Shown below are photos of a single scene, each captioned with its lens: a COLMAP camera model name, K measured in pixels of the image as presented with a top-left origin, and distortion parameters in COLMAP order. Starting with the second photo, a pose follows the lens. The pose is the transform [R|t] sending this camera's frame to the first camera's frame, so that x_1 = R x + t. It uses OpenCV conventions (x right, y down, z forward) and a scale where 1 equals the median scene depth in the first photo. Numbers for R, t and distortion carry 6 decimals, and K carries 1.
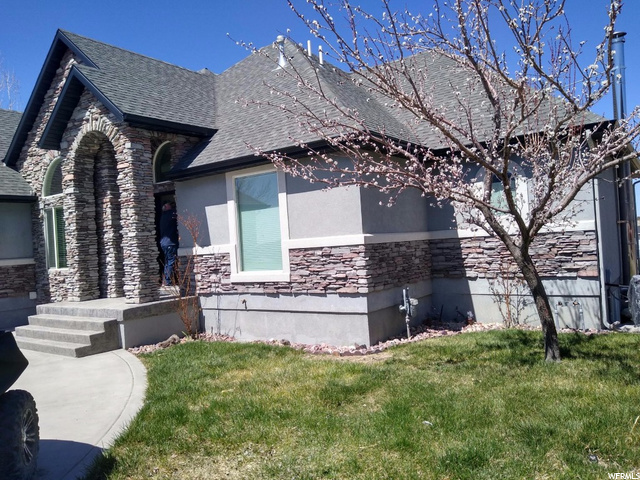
lens RADIAL K [[506.6, 0, 318.8], [0, 506.6, 236.1], [0, 0, 1]] dist [0.071445, -0.046316]
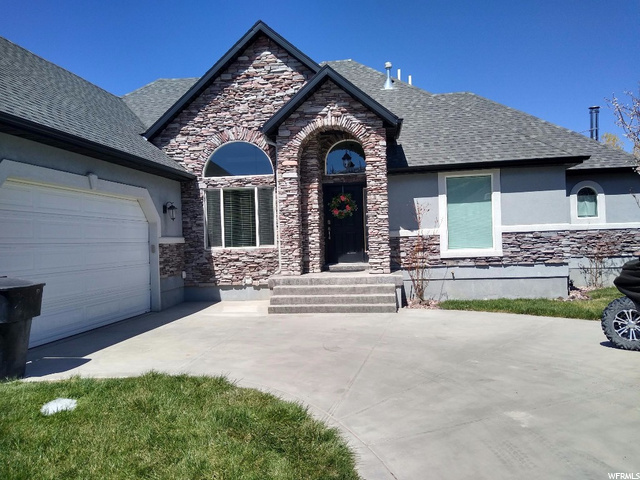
lens RADIAL K [[506.6, 0, 322.2], [0, 506.6, 239.5], [0, 0, 1]] dist [0.071445, -0.046316]
pose [[0.880736, 0.032791, 0.472471, -1.053822], [-0.028840, 0.999462, -0.015604, 0.073401], [-0.472728, 0.000117, 0.881208, 0.005906]]
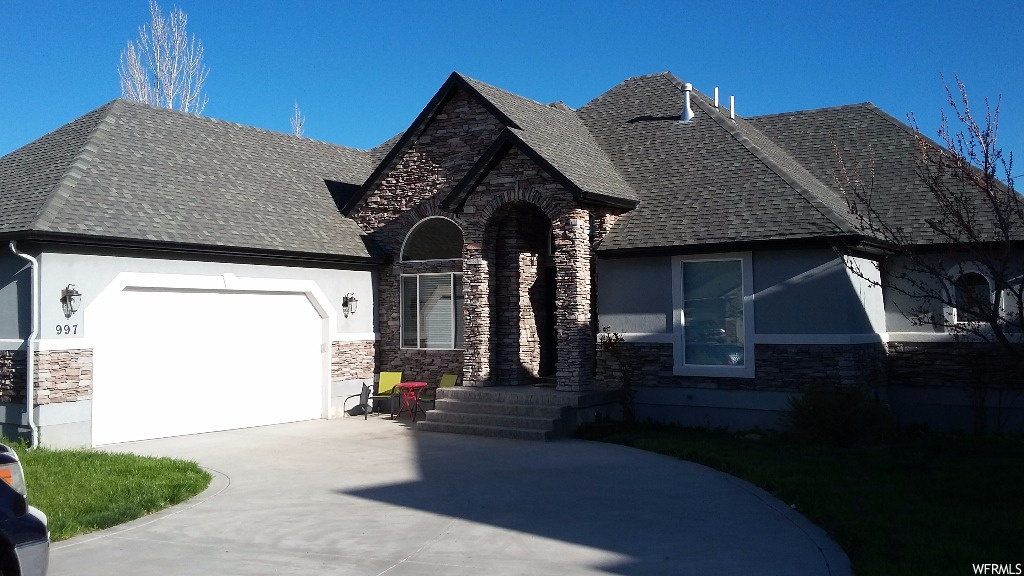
lens RADIAL K [[926.9, 0, 511.9], [0, 926.9, 283.0], [0, 0, 1]] dist [0.081519, 0.001946]
pose [[0.997614, 0.058668, 0.036404, -0.537971], [-0.057804, 0.998031, -0.024341, -0.018154], [-0.037760, 0.022179, 0.999041, -0.677285]]
